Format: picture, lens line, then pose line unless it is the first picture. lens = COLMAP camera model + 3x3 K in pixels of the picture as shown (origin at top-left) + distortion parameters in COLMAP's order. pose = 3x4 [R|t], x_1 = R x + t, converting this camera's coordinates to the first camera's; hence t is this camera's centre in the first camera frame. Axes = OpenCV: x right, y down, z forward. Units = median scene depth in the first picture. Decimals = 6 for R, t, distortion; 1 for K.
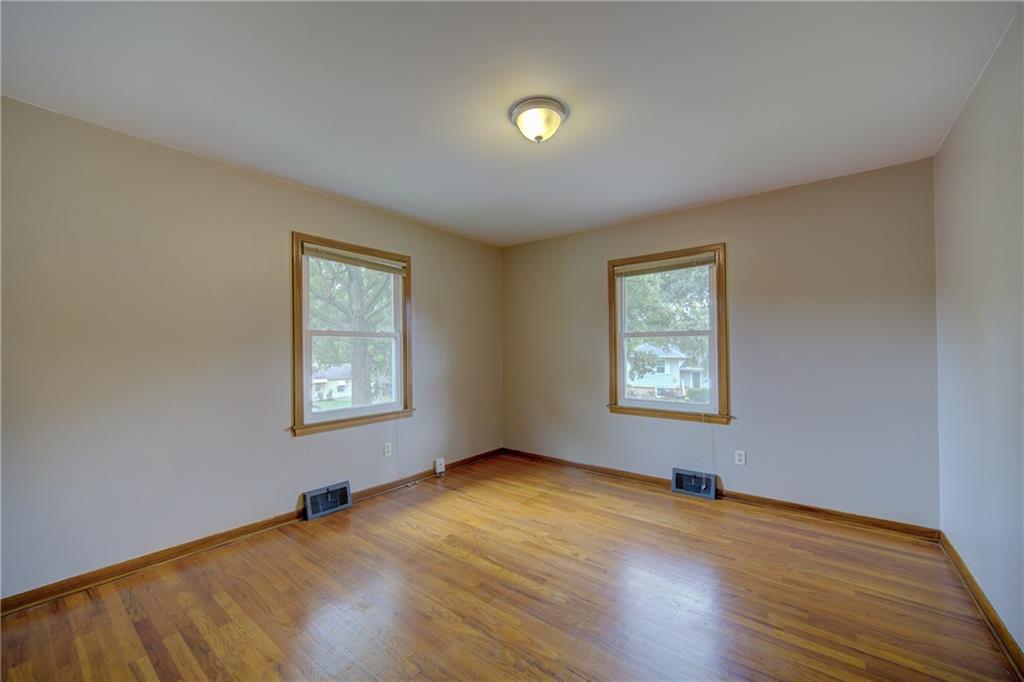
lens RADIAL K [[402.9, 0, 513.0], [0, 402.9, 346.3], [0, 0, 1]] dist [0.000042, -0.000868]
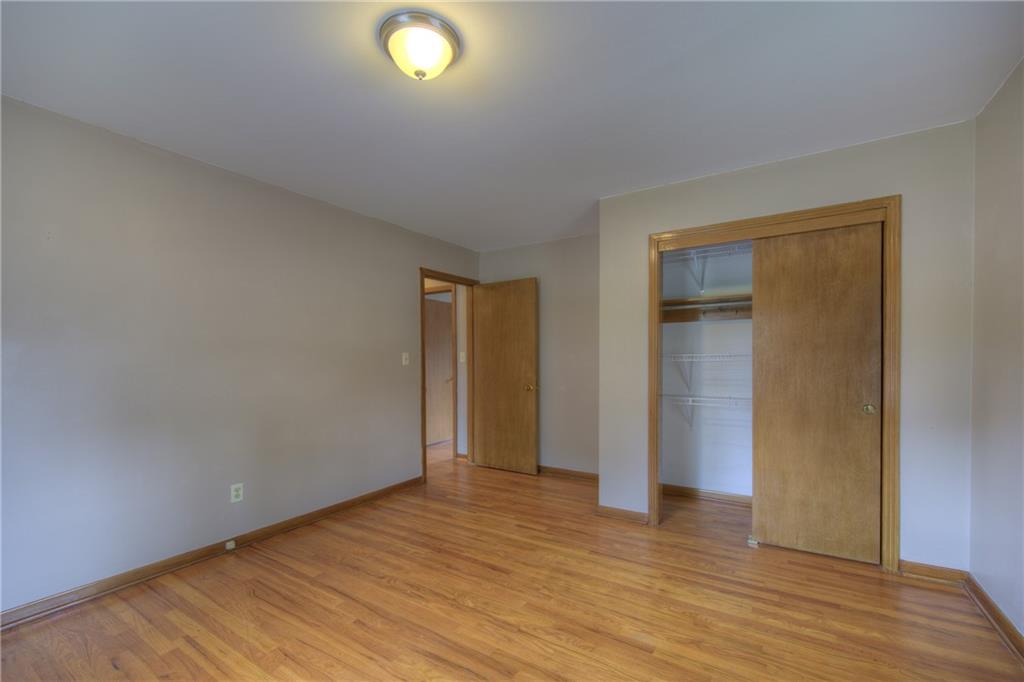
lens RADIAL K [[402.9, 0, 513.0], [0, 402.9, 346.3], [0, 0, 1]] dist [0.000042, -0.000868]
pose [[-0.994146, 0.007860, -0.107760, -0.013351], [0.009234, 0.999882, -0.012255, 0.033203], [0.107651, -0.013178, -0.994101, 1.908934]]
